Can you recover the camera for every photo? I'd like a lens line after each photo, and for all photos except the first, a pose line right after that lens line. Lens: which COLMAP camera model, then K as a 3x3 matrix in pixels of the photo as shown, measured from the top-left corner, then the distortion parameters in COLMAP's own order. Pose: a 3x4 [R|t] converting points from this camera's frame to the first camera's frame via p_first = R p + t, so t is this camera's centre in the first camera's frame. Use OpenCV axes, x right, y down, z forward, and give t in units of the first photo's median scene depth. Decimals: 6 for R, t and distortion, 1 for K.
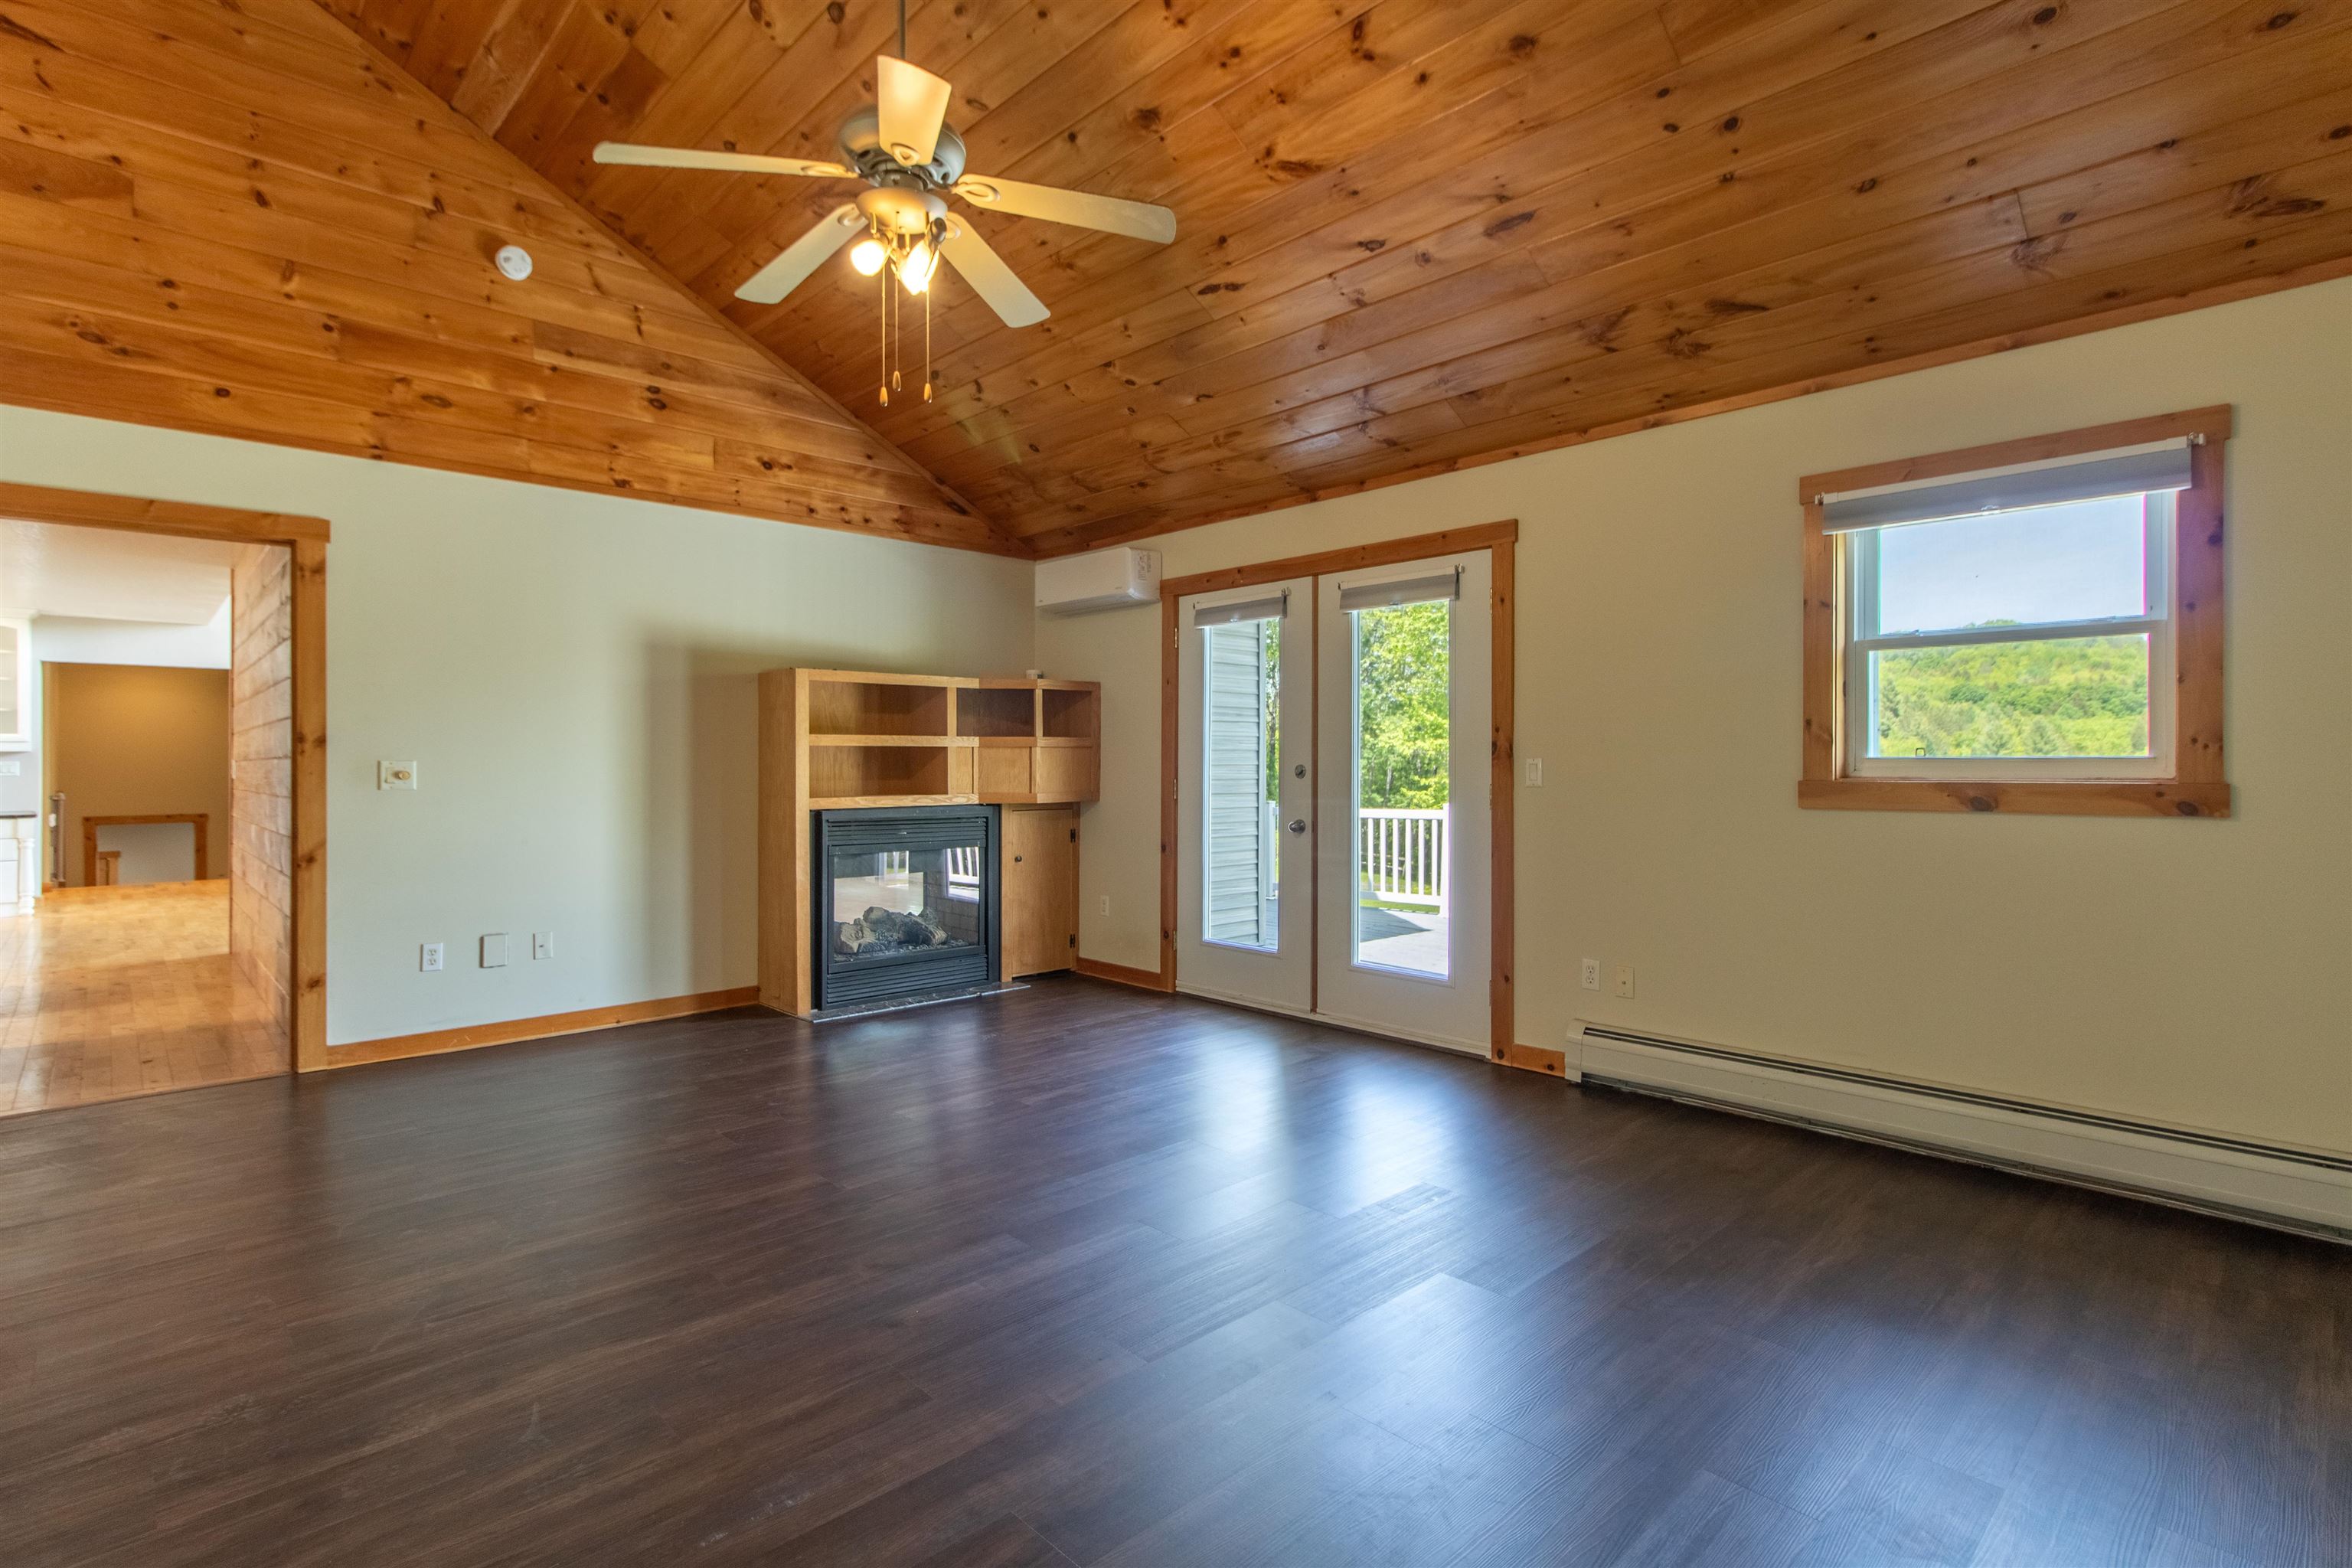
lens RADIAL K [[1094.5, 0, 1163.2], [0, 1094.5, 769.1], [0, 0, 1]] dist [-0.004127, -0.000138]
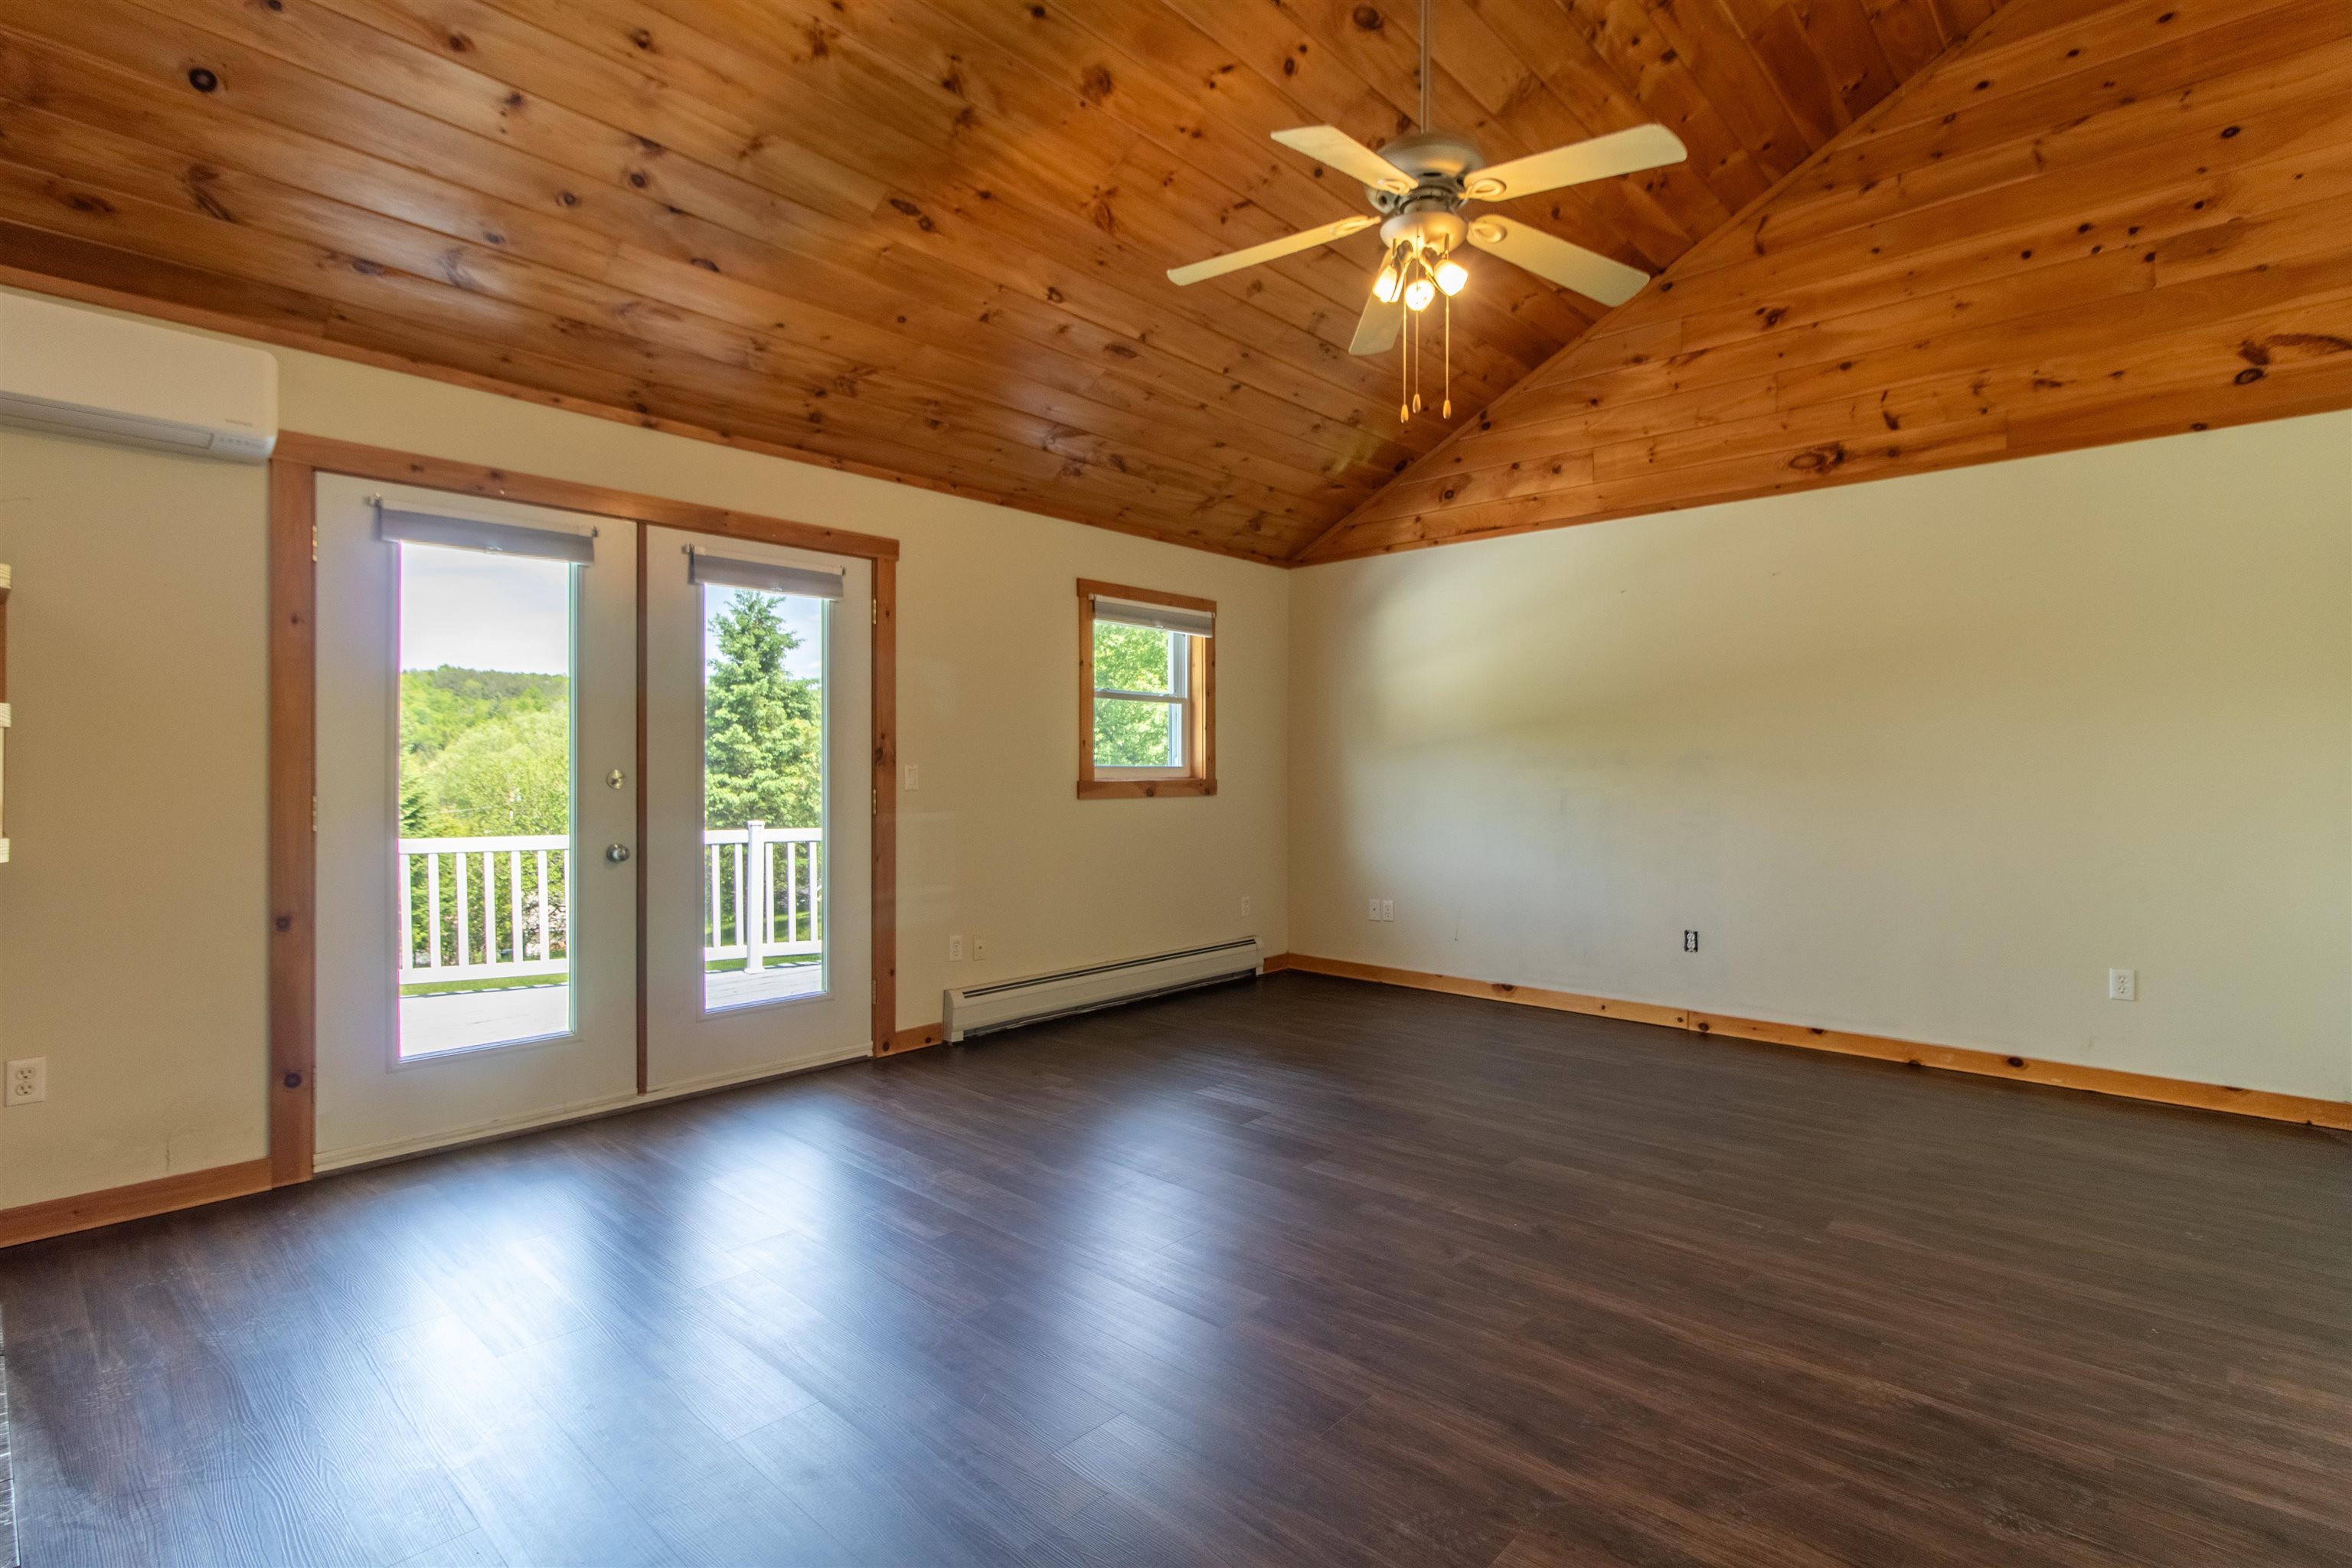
lens RADIAL K [[1114.3, 0, 1176.0], [0, 1114.3, 784.0], [0, 0, 1]] dist [0.000694, 0.000419]
pose [[-0.062175, -0.012356, 0.997989, -0.684855], [0.002246, 0.999919, 0.012520, -0.003540], [-0.998063, 0.003020, -0.062143, 0.695772]]
